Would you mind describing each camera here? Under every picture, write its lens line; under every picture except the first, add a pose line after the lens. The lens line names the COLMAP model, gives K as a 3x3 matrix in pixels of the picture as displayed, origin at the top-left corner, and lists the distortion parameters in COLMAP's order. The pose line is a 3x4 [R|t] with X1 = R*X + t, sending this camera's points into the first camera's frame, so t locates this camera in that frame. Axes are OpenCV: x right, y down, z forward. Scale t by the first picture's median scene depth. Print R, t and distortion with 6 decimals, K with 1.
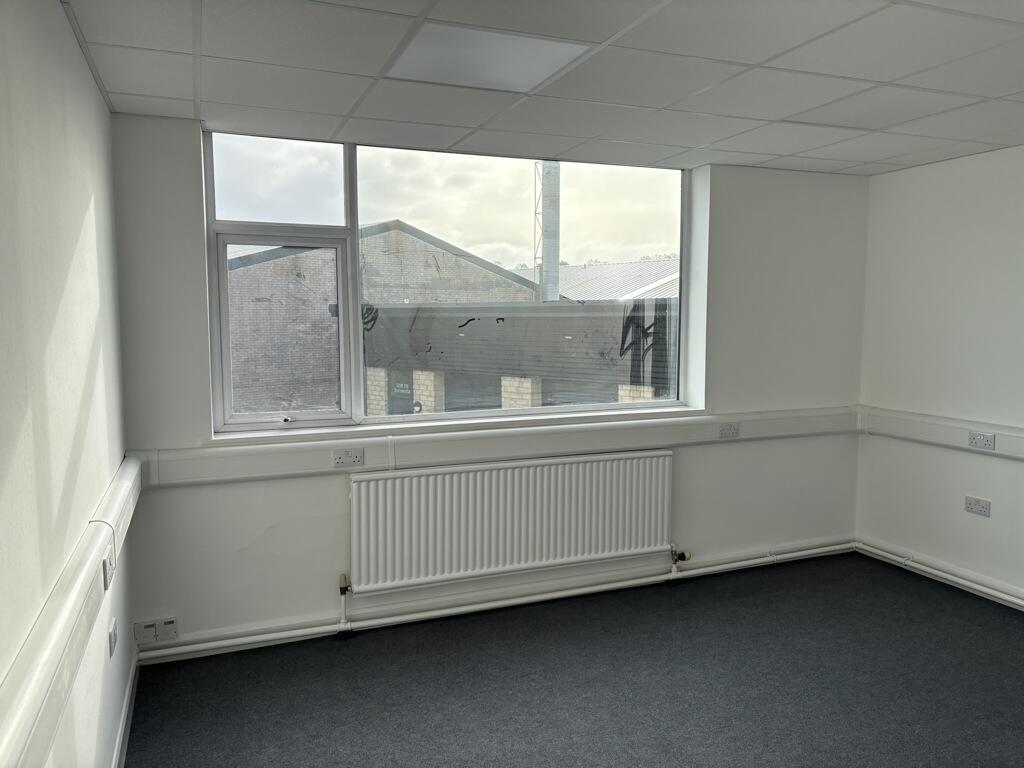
lens RADIAL K [[768.0, 0, 512.0], [0, 768.0, 384.0], [0, 0, 1]] dist [0.062412, -0.063163]
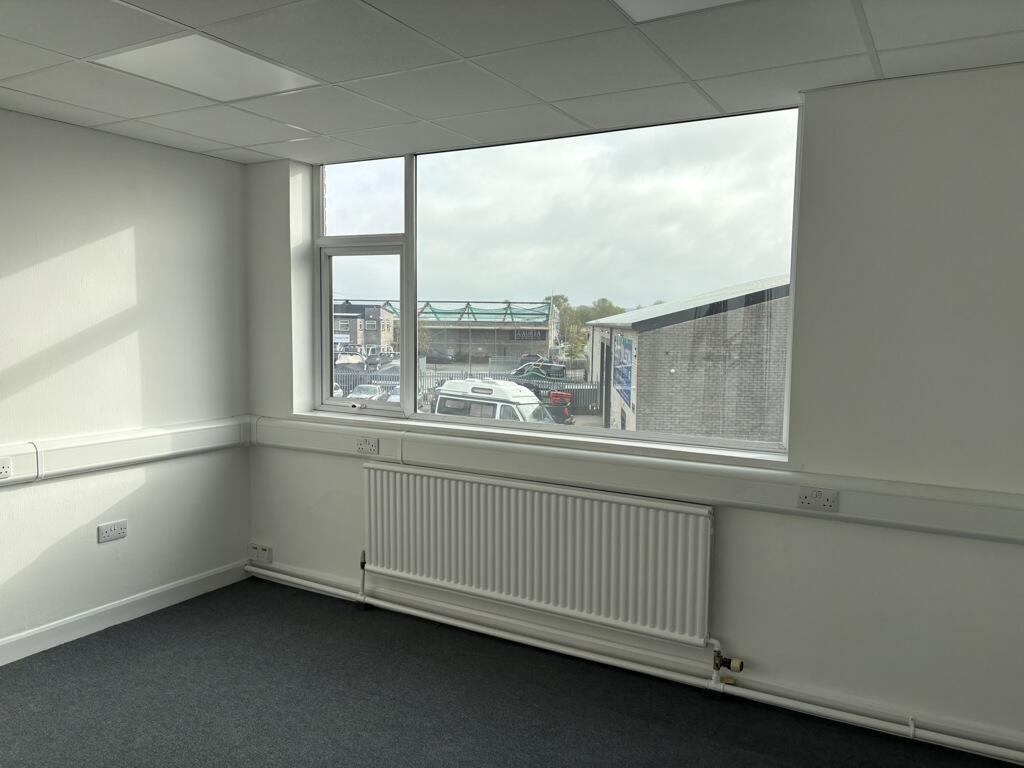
lens RADIAL K [[768.0, 0, 512.0], [0, 768.0, 384.0], [0, 0, 1]] dist [0.062412, -0.063163]
pose [[0.614608, 0.075935, -0.785169, 0.739739], [-0.085798, 0.995886, 0.029154, -0.039251], [0.784153, 0.049448, 0.618595, 0.463036]]
